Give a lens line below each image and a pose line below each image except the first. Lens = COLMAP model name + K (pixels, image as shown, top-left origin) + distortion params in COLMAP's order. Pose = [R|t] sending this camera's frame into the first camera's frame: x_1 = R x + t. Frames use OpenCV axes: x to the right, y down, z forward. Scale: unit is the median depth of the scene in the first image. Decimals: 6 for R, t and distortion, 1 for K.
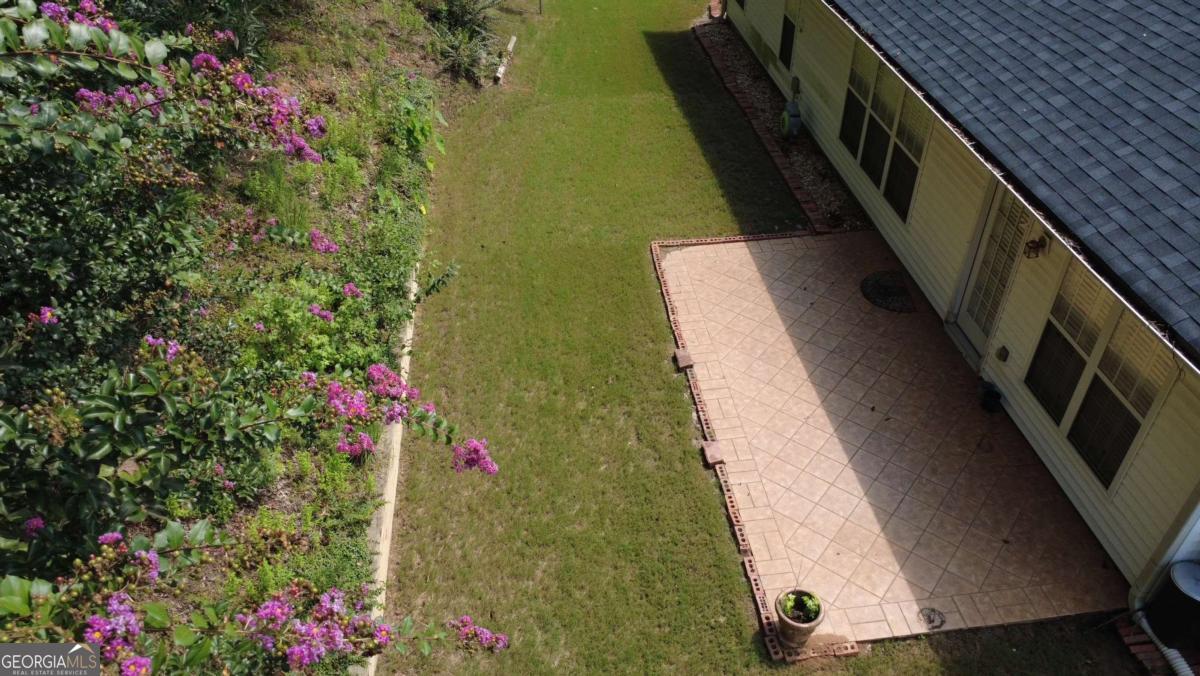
lens RADIAL K [[873.3, 0, 600.0], [0, 873.3, 338.0], [0, 0, 1]] dist [-0.001337, 0.002120]
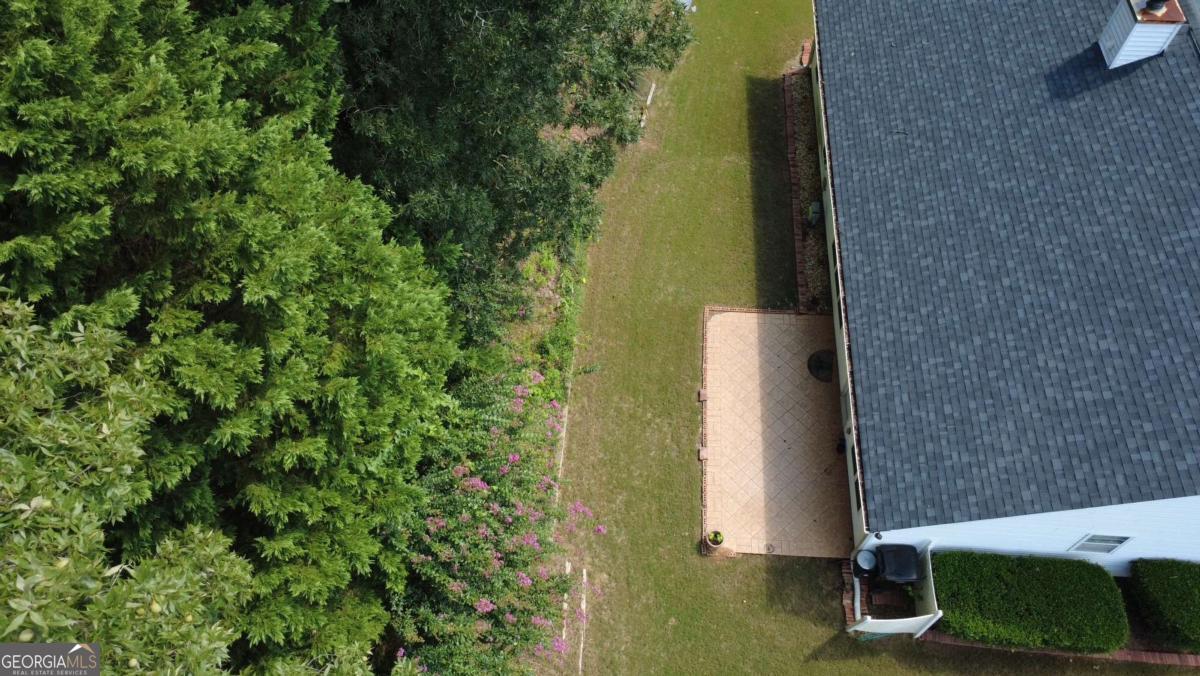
lens RADIAL K [[873.3, 0, 600.0], [0, 873.3, 338.0], [0, 0, 1]] dist [-0.001337, 0.002120]
pose [[0.982906, 0.152733, -0.102801, 0.051432], [-0.111292, 0.937716, 0.329094, -0.791900], [0.146662, -0.312028, 0.938685, -0.964016]]
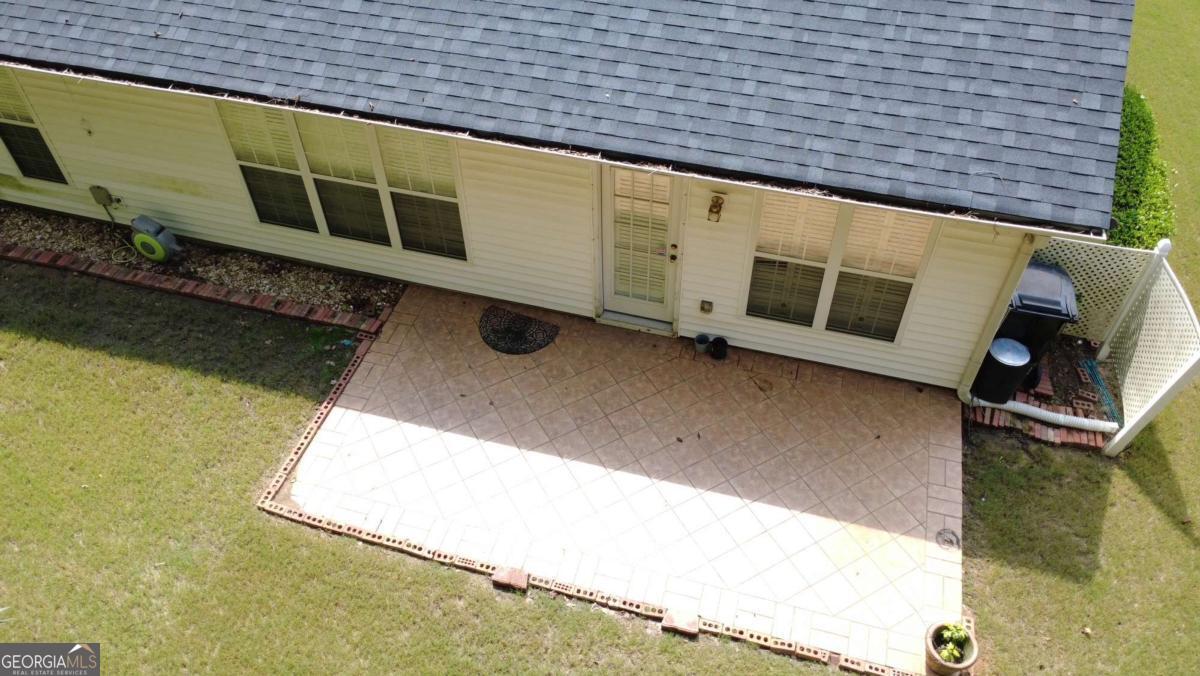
lens RADIAL K [[873.3, 0, 600.0], [0, 873.3, 338.0], [0, 0, 1]] dist [-0.001337, 0.002120]
pose [[0.387940, -0.661650, 0.641656, -0.237216], [0.574420, 0.718001, 0.393085, -0.402226], [-0.720795, 0.216086, 0.658606, 0.426781]]
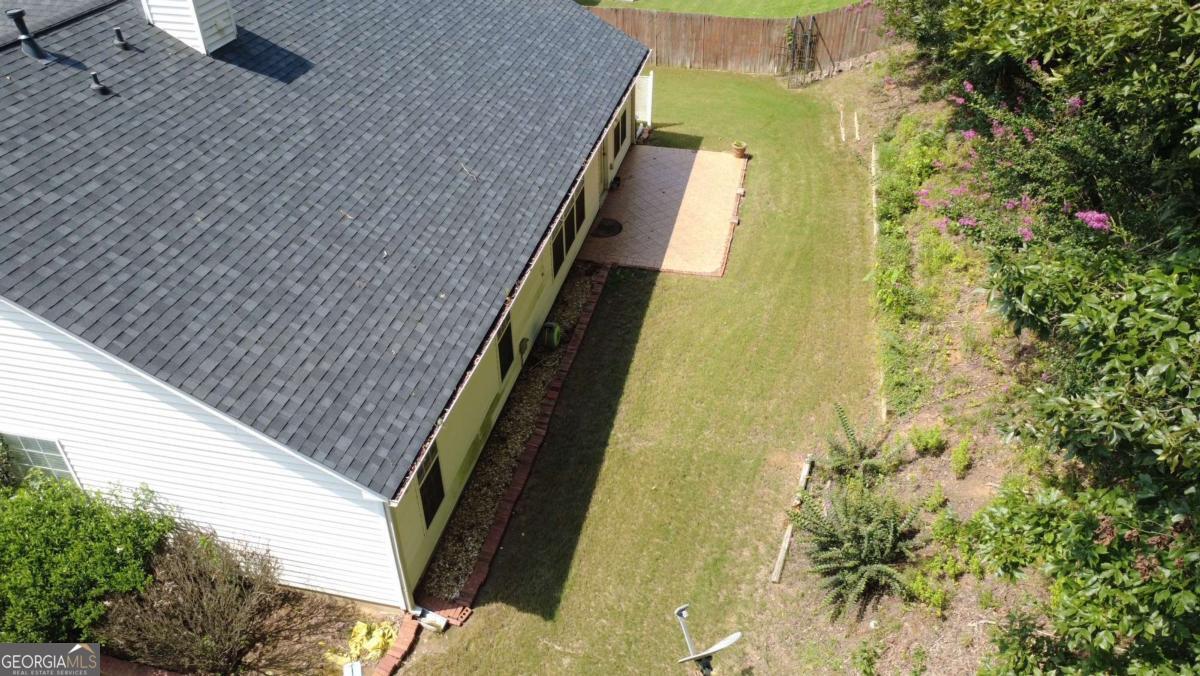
lens RADIAL K [[873.3, 0, 600.0], [0, 873.3, 338.0], [0, 0, 1]] dist [-0.001337, 0.002120]
pose [[-0.945300, -0.174867, 0.275370, -0.231369], [0.214518, 0.302703, 0.928630, -1.966554], [-0.245742, 0.936906, -0.248633, 1.956464]]
